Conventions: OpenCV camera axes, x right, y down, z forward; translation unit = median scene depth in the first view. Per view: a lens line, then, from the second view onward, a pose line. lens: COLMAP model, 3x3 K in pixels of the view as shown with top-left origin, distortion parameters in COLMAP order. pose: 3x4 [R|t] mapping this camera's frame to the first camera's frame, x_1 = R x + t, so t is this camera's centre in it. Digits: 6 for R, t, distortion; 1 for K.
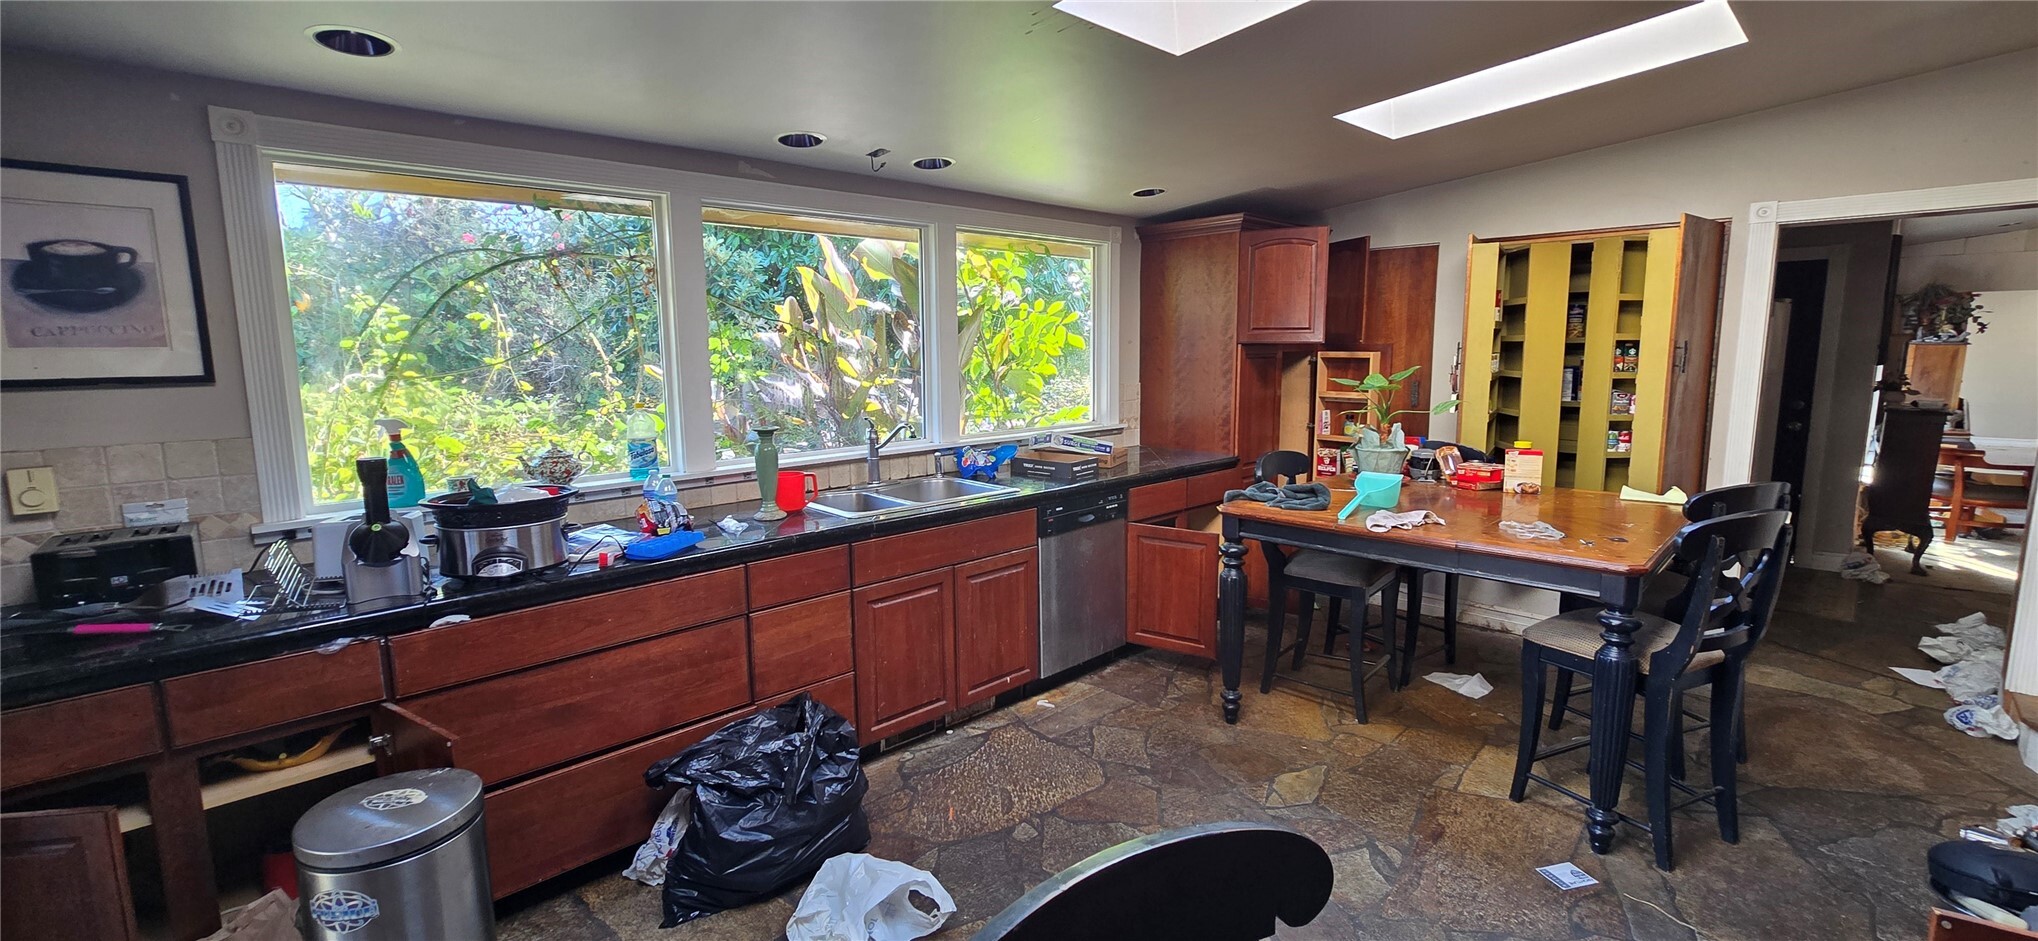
lens RADIAL K [[823.5, 0, 1016.4], [0, 823.5, 455.4], [0, 0, 1]] dist [-0.012938, 0.003141]
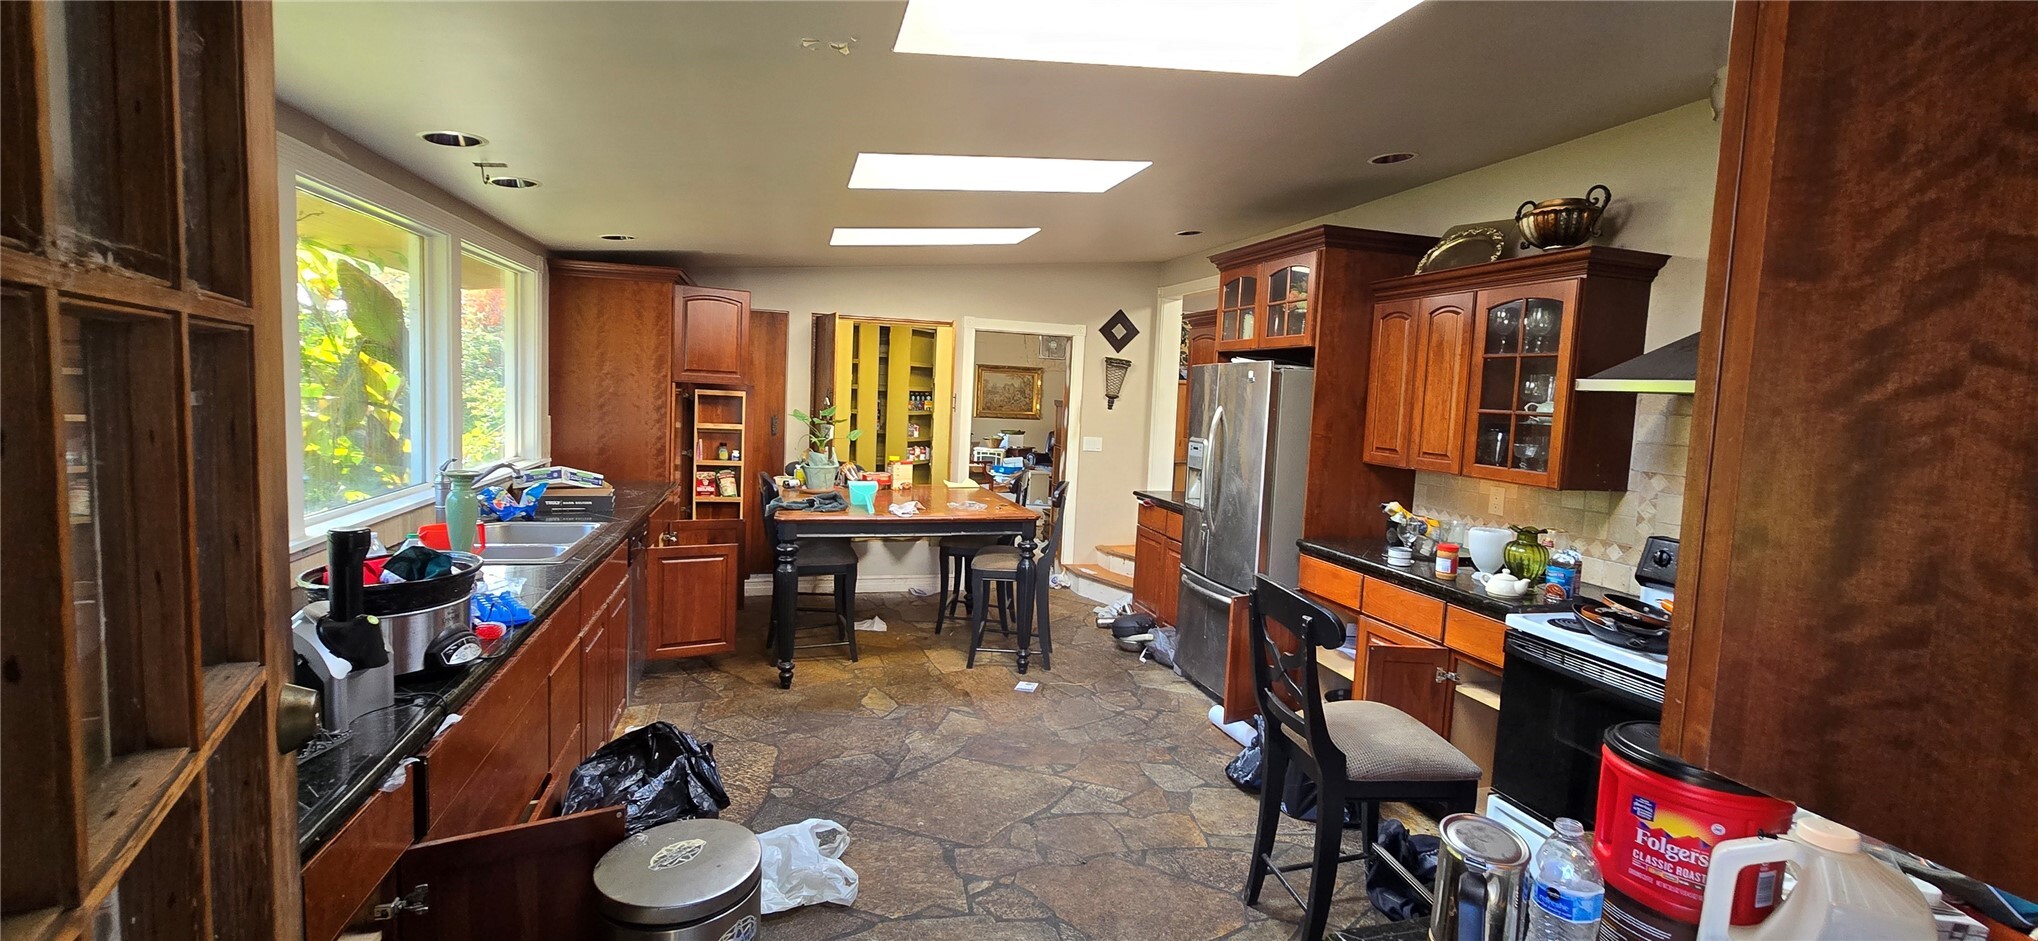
lens RADIAL K [[823.5, 0, 1016.4], [0, 823.5, 455.4], [0, 0, 1]] dist [-0.012938, 0.003141]
pose [[0.478334, -0.040421, 0.877247, -0.630740], [0.069464, 0.997552, 0.008087, -0.015087], [-0.875426, 0.057069, 0.479971, 0.066892]]
